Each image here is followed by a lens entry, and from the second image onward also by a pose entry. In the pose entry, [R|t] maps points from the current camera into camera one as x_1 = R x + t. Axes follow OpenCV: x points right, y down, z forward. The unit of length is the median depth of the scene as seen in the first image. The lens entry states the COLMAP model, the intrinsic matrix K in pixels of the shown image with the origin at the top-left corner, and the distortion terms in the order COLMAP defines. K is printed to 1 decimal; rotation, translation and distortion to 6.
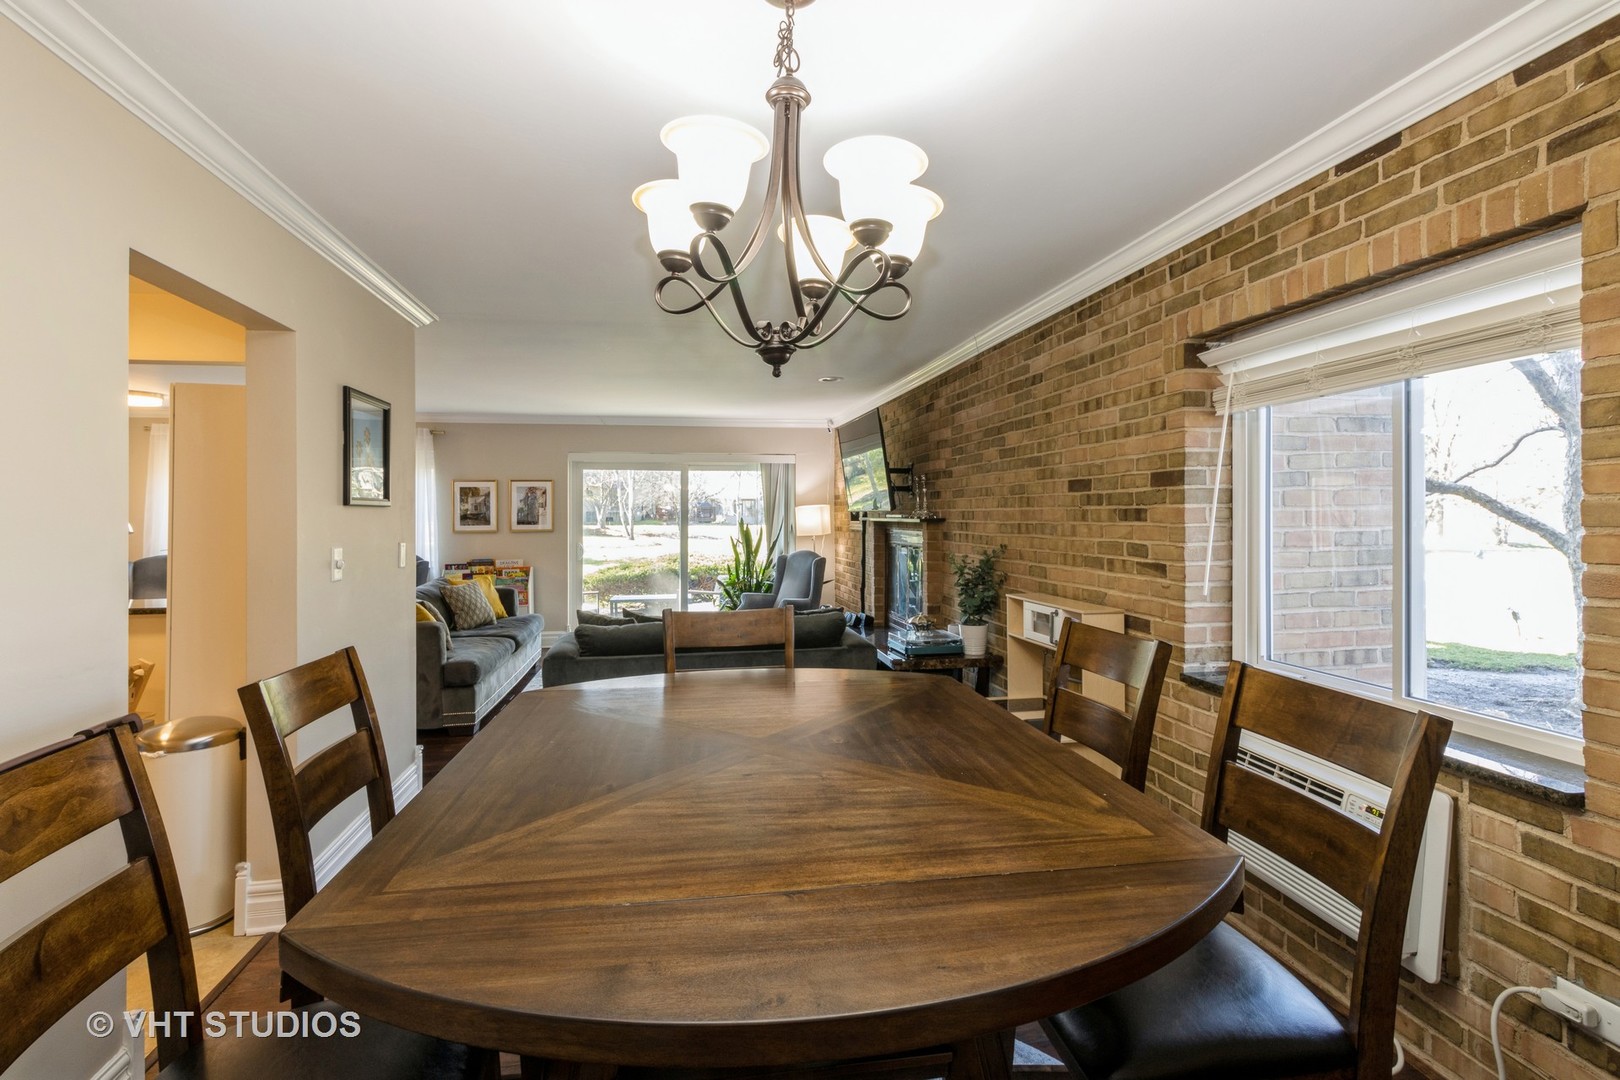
lens RADIAL K [[761.0, 0, 788.0], [0, 761.0, 516.2], [0, 0, 1]] dist [0.007244, -0.000439]
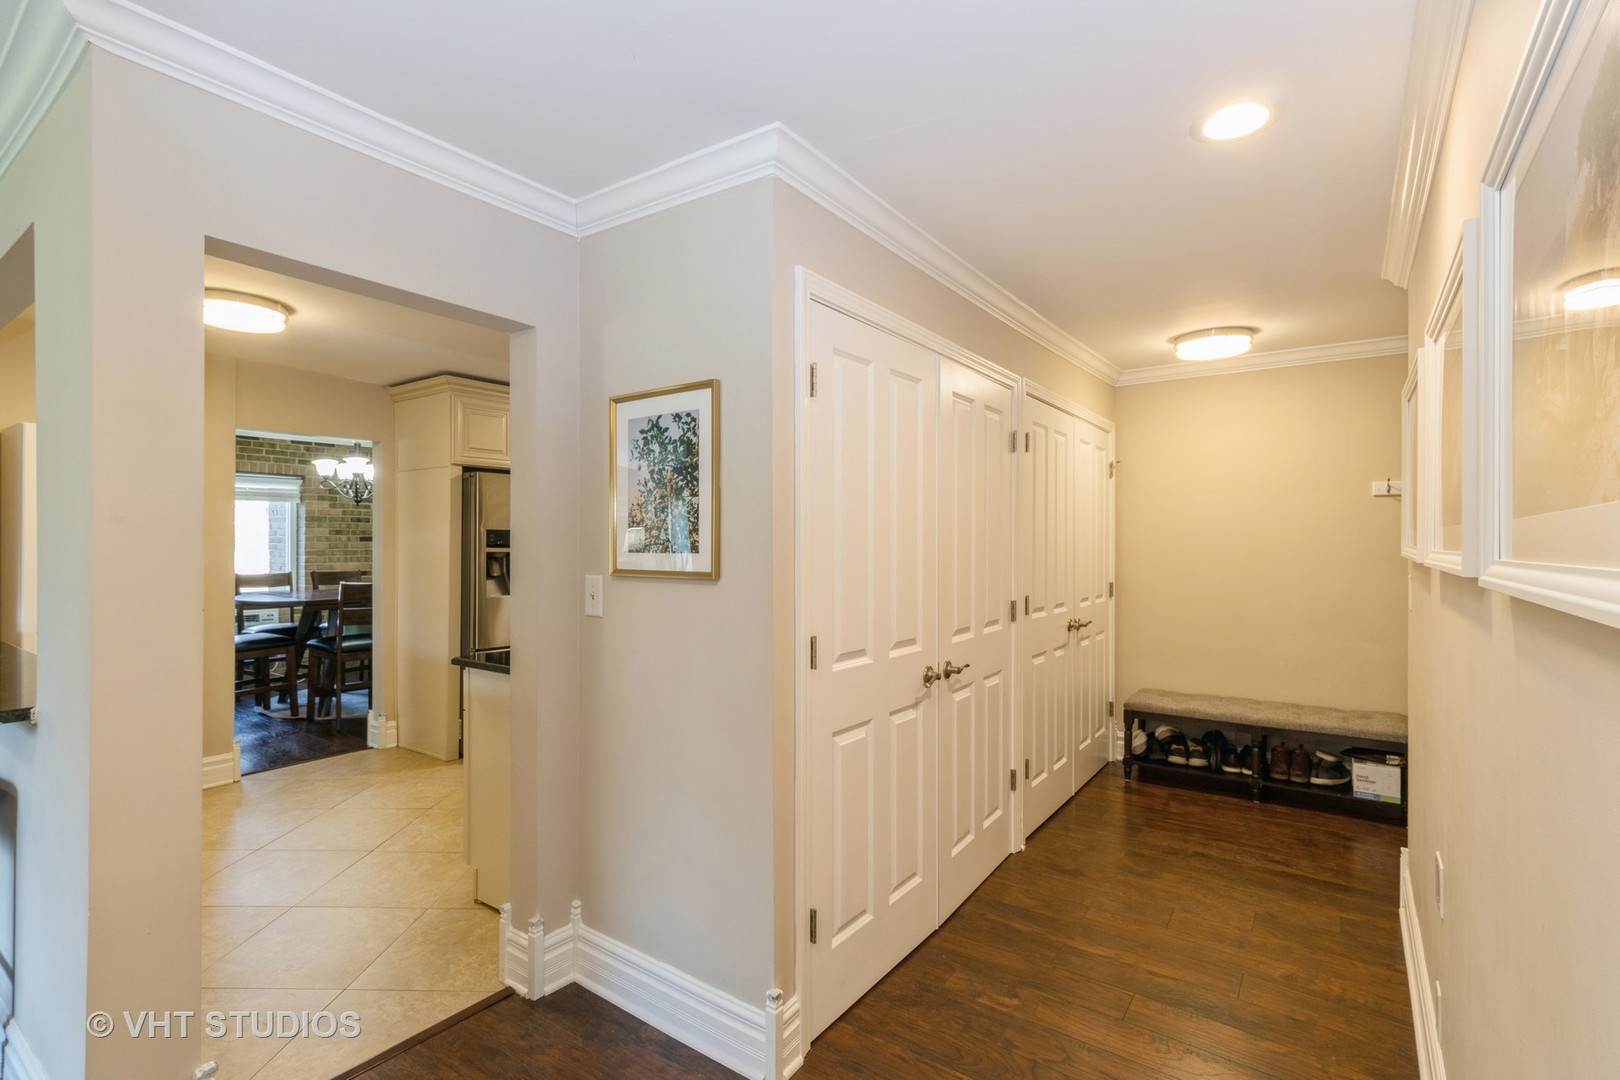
lens RADIAL K [[761.0, 0, 805.5], [0, 761.0, 537.9], [0, 0, 1]] dist [0.007244, -0.000439]
pose [[-0.706525, 0.005468, 0.707667, -1.040092], [0.002906, 0.999984, -0.004825, 0.006048], [-0.707682, -0.001353, -0.706529, 0.484309]]
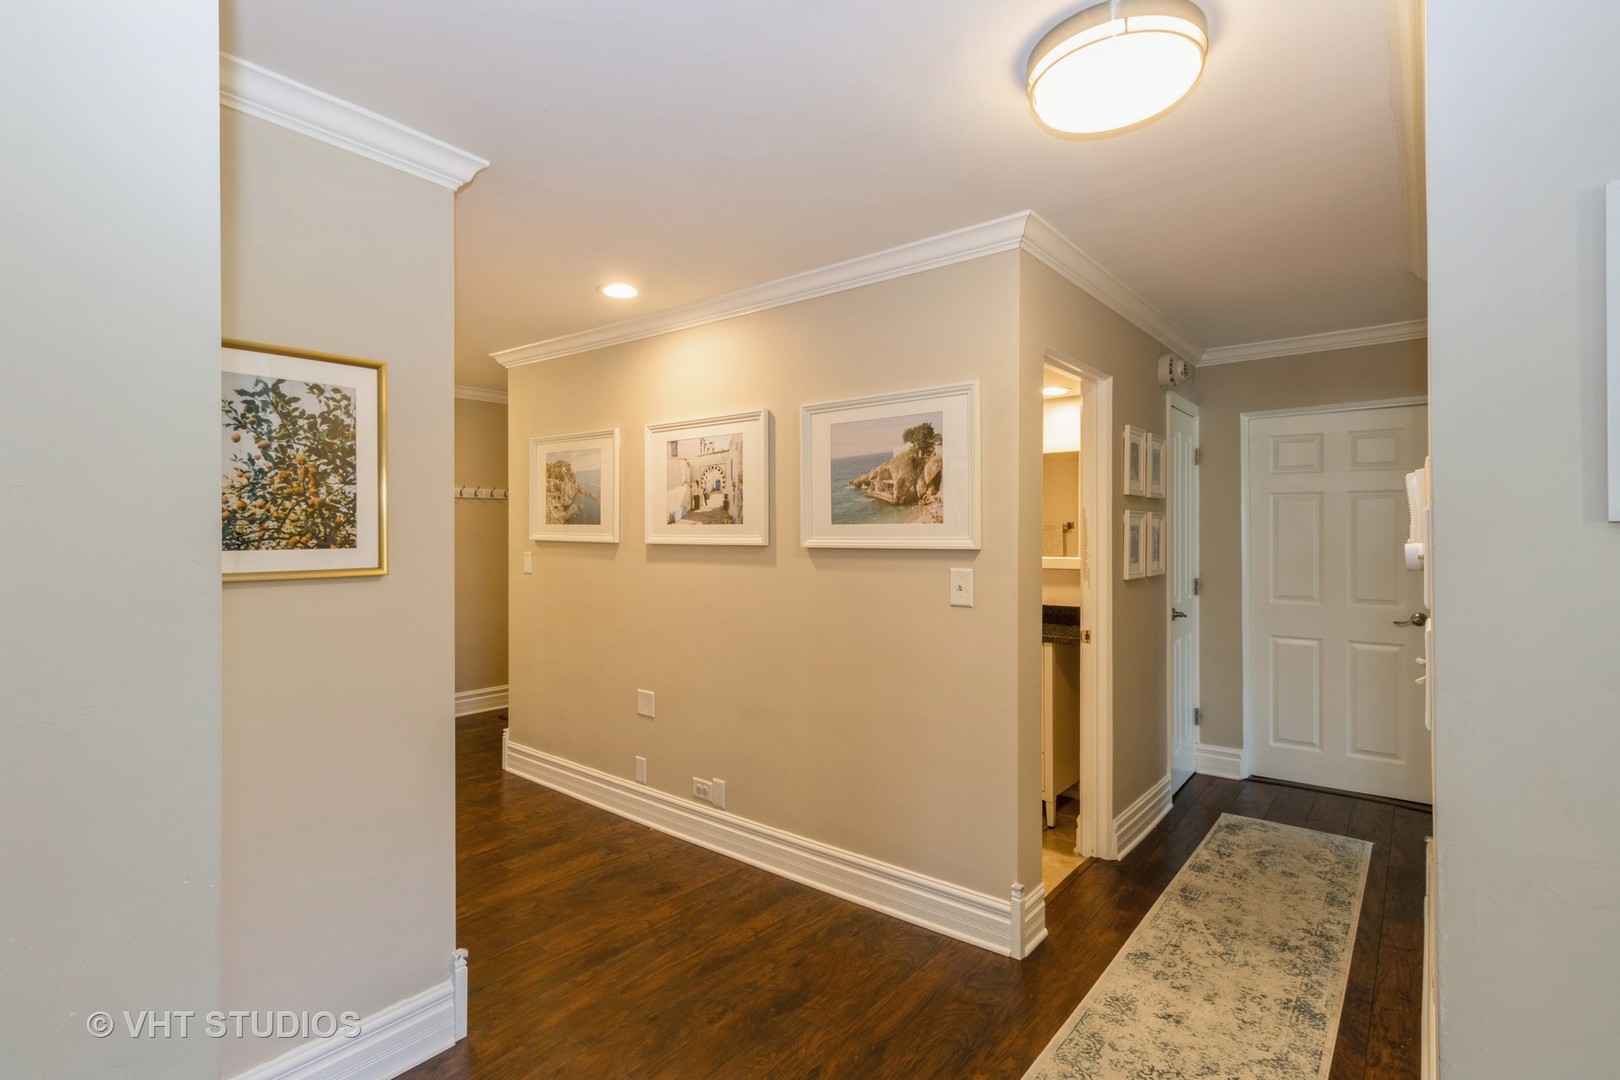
lens RADIAL K [[761.0, 0, 801.6], [0, 761.0, 524.5], [0, 0, 1]] dist [0.007244, -0.000439]
pose [[-0.750986, 0.000431, -0.660318, -0.777051], [0.003735, 0.999987, -0.003595, 0.004043], [0.660307, -0.005166, -0.750978, 0.594160]]
